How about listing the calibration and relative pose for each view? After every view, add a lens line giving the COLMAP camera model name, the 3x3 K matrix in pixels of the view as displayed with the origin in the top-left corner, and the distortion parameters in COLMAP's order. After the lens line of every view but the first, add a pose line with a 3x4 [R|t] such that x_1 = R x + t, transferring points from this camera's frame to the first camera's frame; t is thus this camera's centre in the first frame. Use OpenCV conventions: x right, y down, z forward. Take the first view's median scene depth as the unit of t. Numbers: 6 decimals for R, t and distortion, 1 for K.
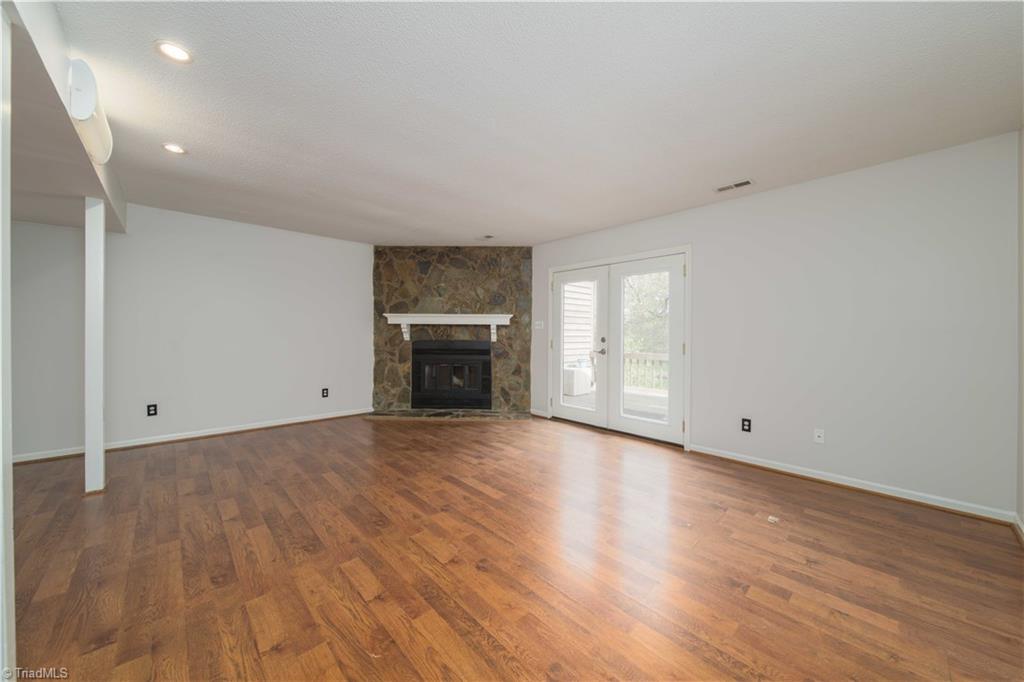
lens RADIAL K [[359.0, 0, 516.8], [0, 359.0, 340.2], [0, 0, 1]] dist [0.001344, -0.003665]
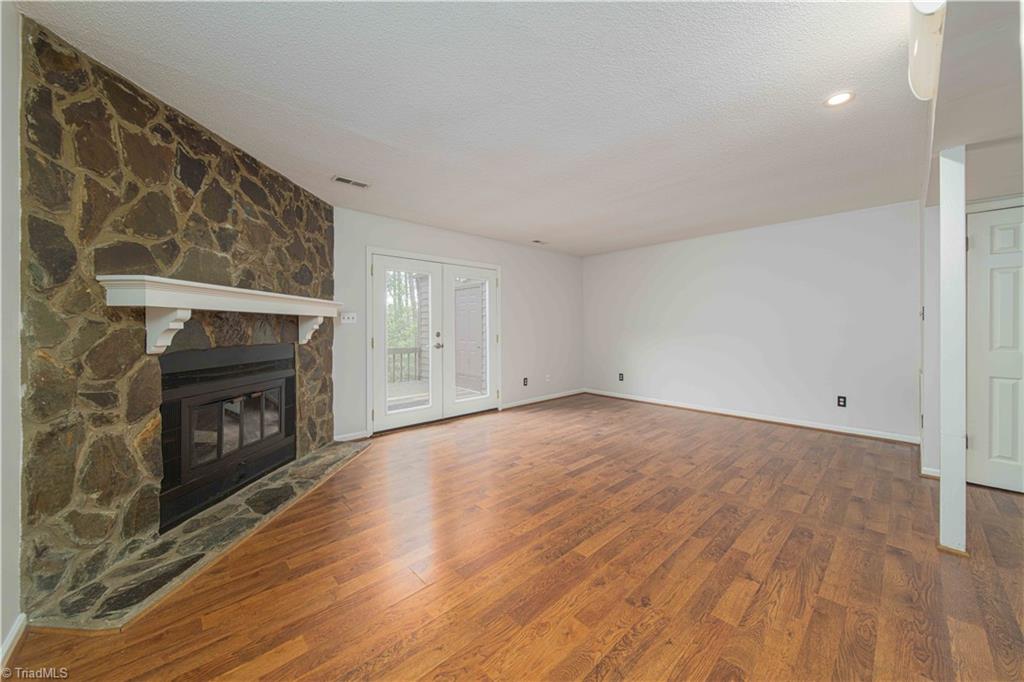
lens RADIAL K [[359.0, 0, 516.8], [0, 359.0, 340.2], [0, 0, 1]] dist [0.001344, -0.003665]
pose [[0.028012, -0.042748, 0.998693, -1.098439], [0.022659, 0.998856, 0.042119, -0.033894], [-0.999351, 0.021450, 0.028949, 1.038310]]
